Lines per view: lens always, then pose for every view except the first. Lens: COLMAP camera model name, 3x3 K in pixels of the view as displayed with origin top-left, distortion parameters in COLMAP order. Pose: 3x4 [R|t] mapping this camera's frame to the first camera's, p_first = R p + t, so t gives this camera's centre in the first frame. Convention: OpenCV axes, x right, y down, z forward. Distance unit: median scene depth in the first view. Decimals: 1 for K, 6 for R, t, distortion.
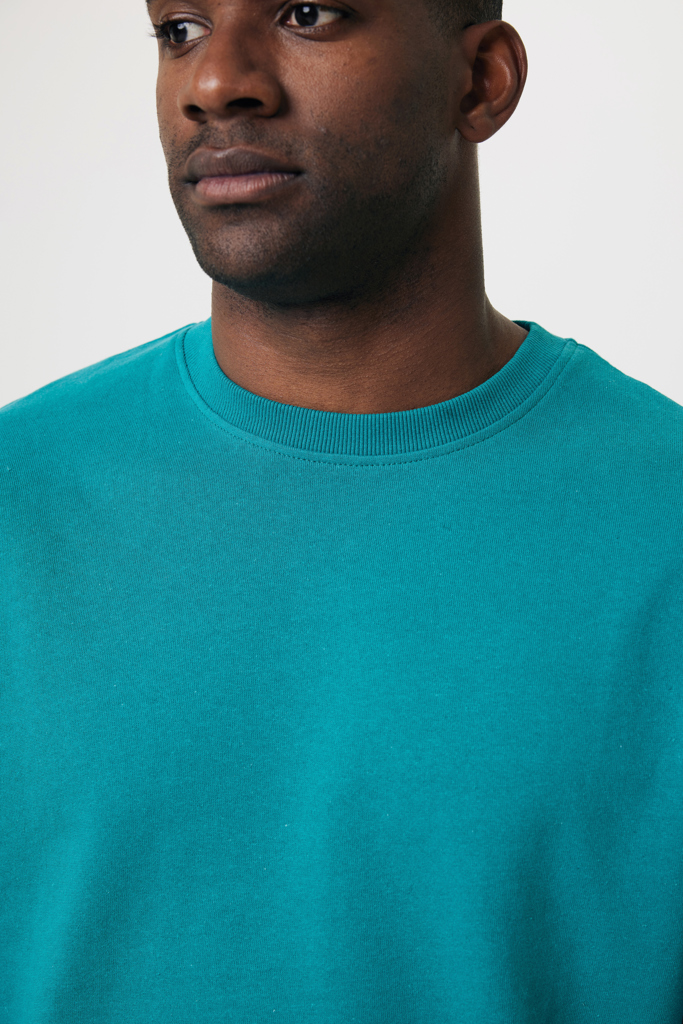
lens RADIAL K [[2053.4, 0, 335.7], [0, 2053.4, 515.4], [0, 0, 1]] dist [-0.303134, 0.000000]
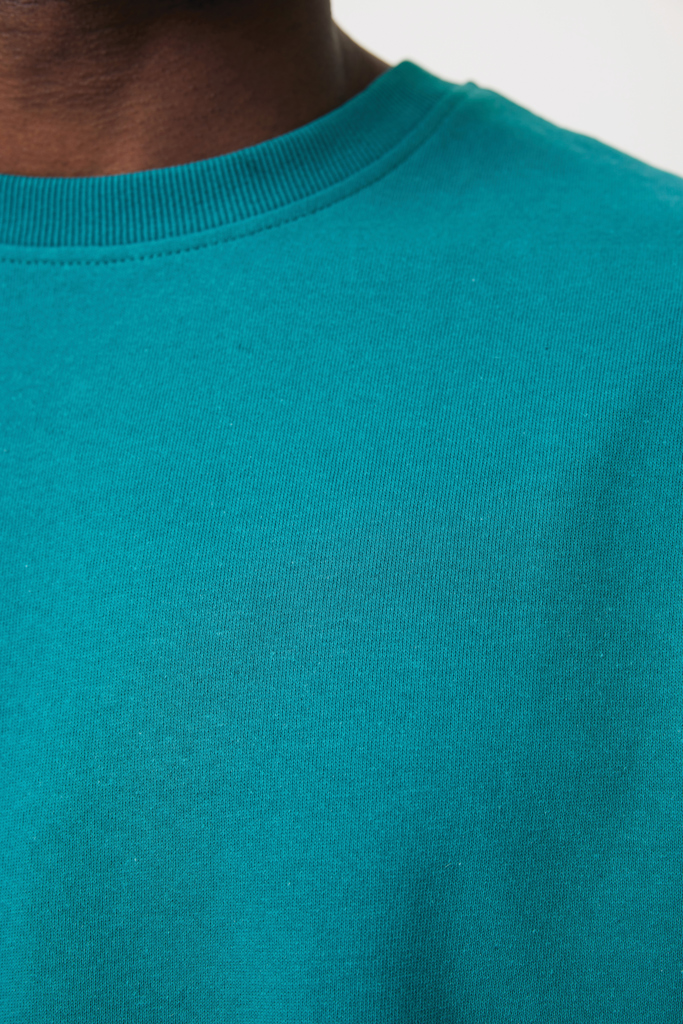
lens RADIAL K [[2053.4, 0, 347.9], [0, 2053.4, 503.6], [0, 0, 1]] dist [-0.303134, 0.000000]
pose [[0.999175, -0.039593, 0.009015, 0.079105], [0.040008, 0.997860, -0.051714, 0.082417], [-0.006948, 0.052032, 0.998621, 0.457892]]
